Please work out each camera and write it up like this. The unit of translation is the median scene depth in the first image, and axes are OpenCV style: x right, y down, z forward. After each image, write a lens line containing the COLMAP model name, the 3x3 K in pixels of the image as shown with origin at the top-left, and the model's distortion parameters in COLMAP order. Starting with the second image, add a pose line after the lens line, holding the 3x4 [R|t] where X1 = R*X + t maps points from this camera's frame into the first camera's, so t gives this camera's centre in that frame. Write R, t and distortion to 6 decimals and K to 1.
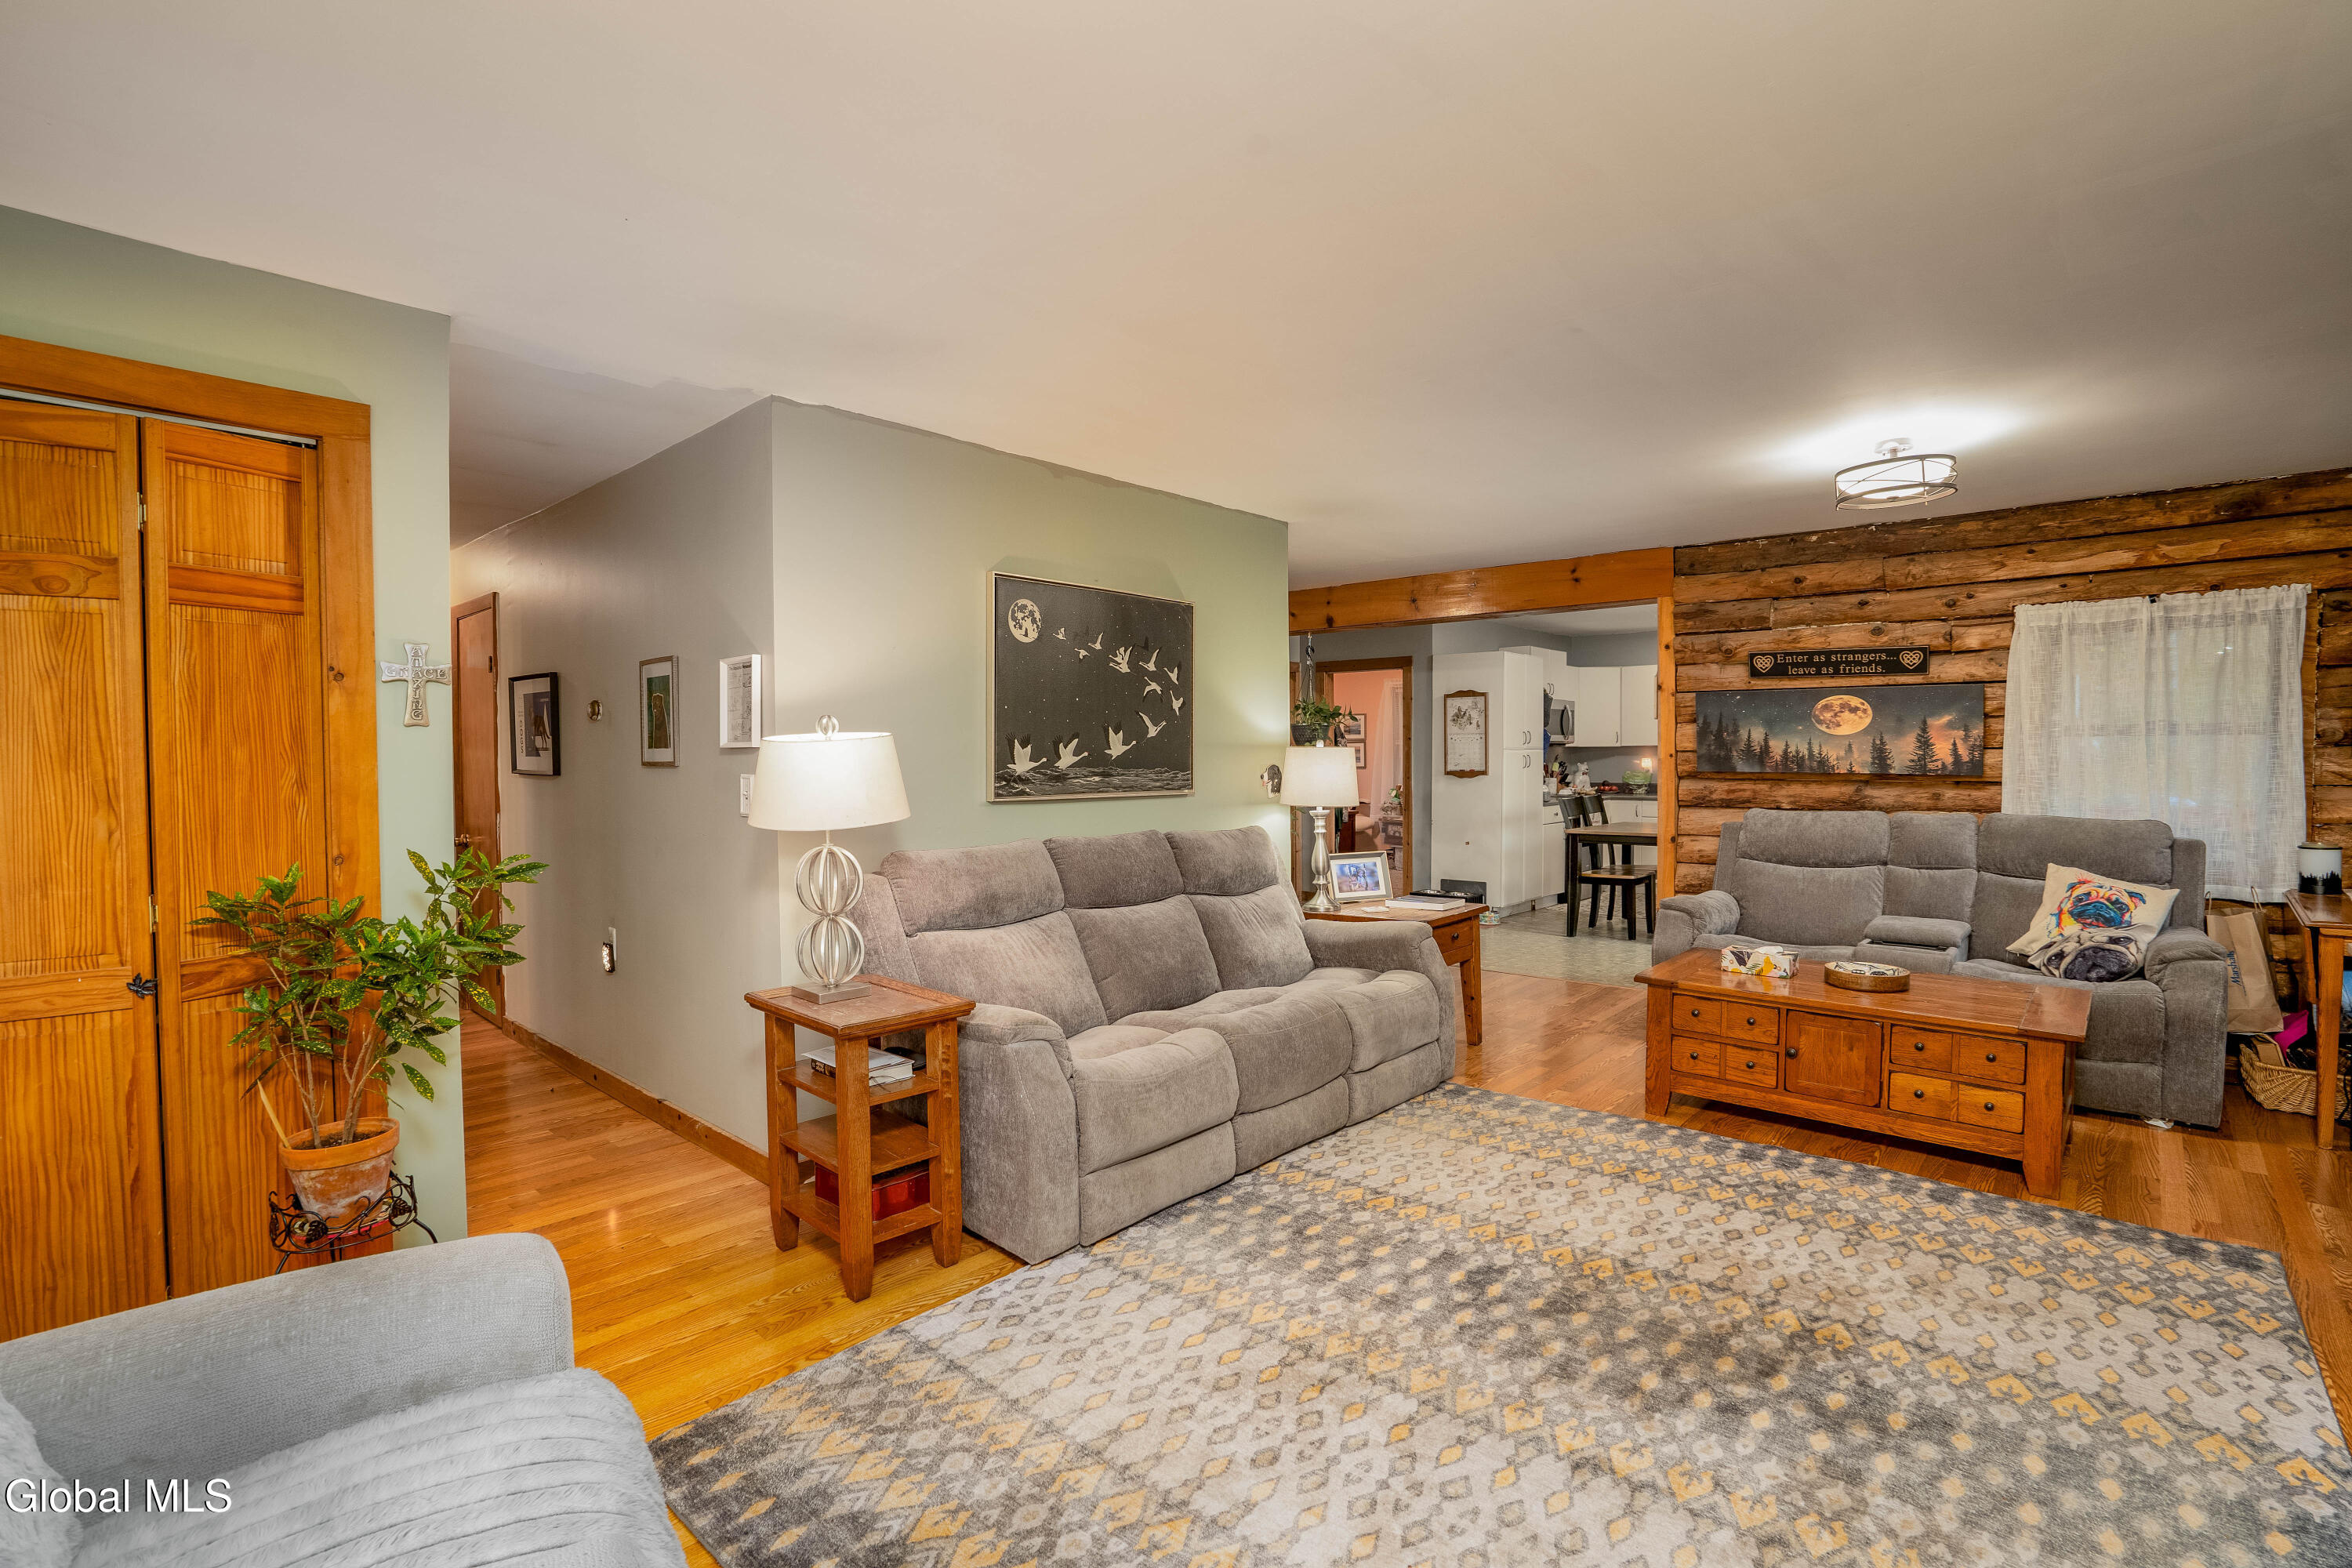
lens RADIAL K [[1076.6, 0, 1168.7], [0, 1076.6, 780.8], [0, 0, 1]] dist [-0.013408, 0.002312]
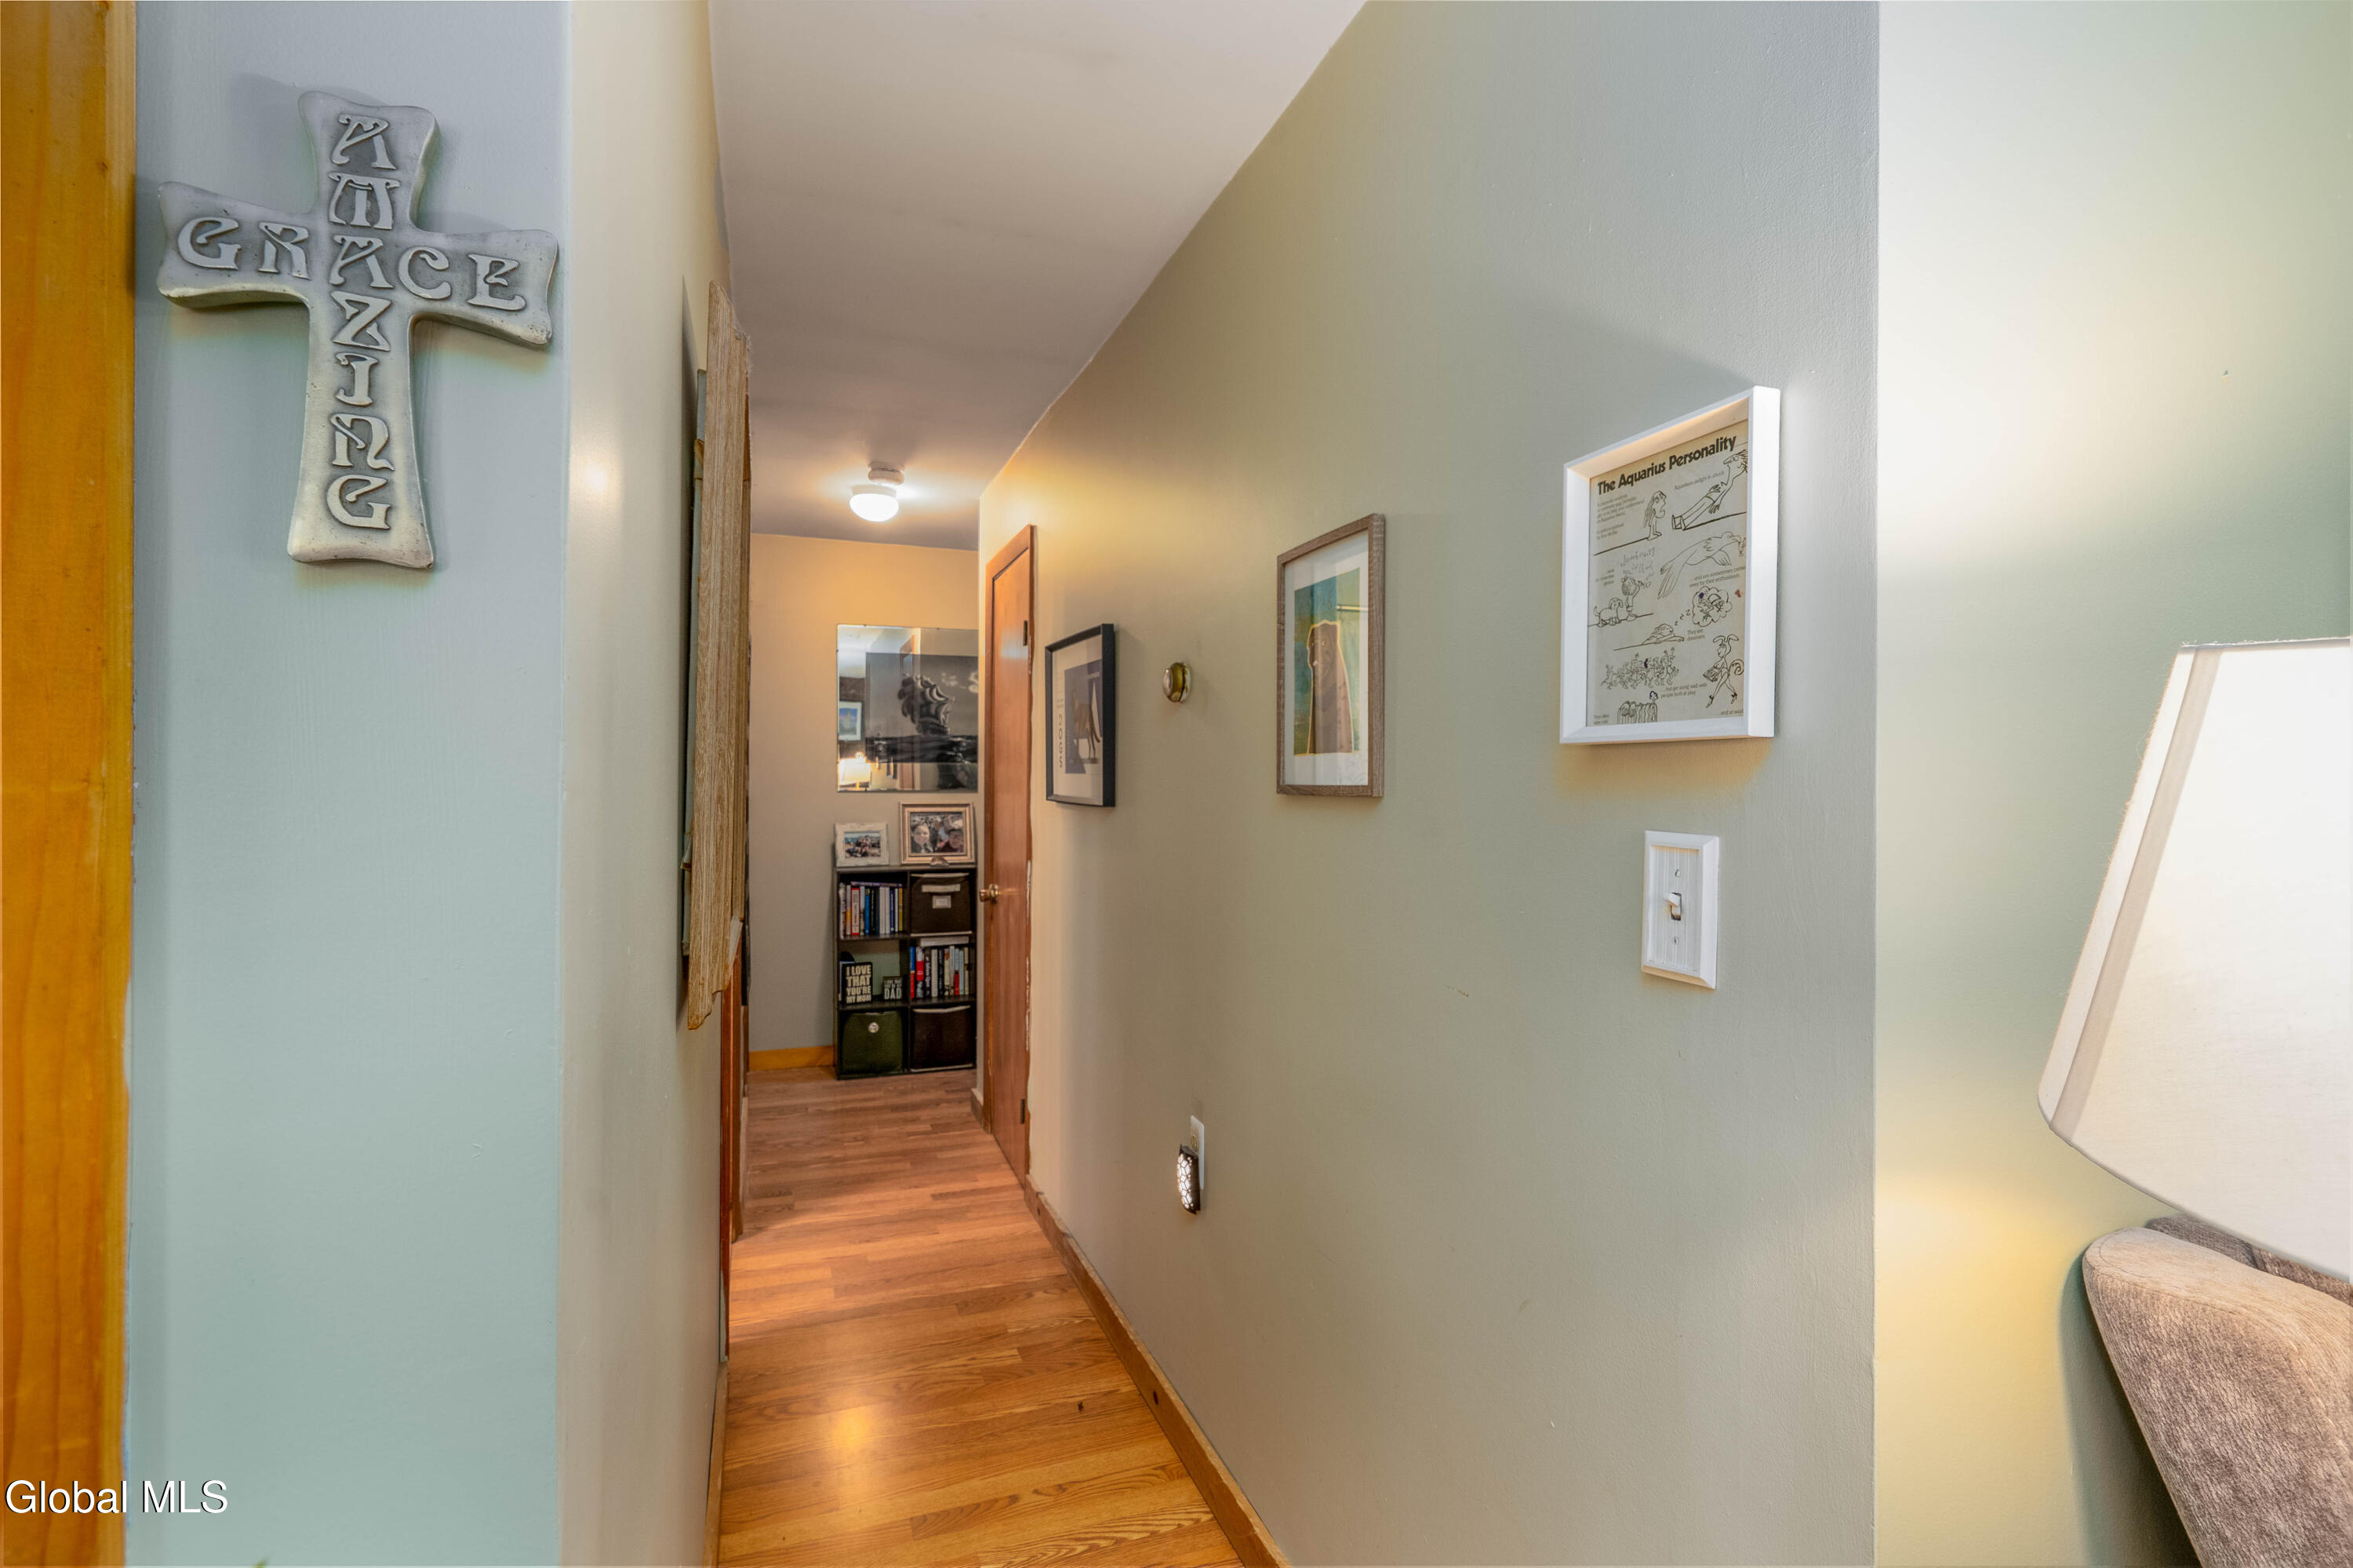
lens RADIAL K [[1077.1, 0, 1175.4], [0, 1077.1, 779.8], [0, 0, 1]] dist [-0.013408, 0.002312]
pose [[0.894869, 0.013258, -0.446132, -0.295939], [-0.025046, 0.999475, -0.020537, -0.008594], [0.445625, 0.029551, 0.894732, 0.524393]]
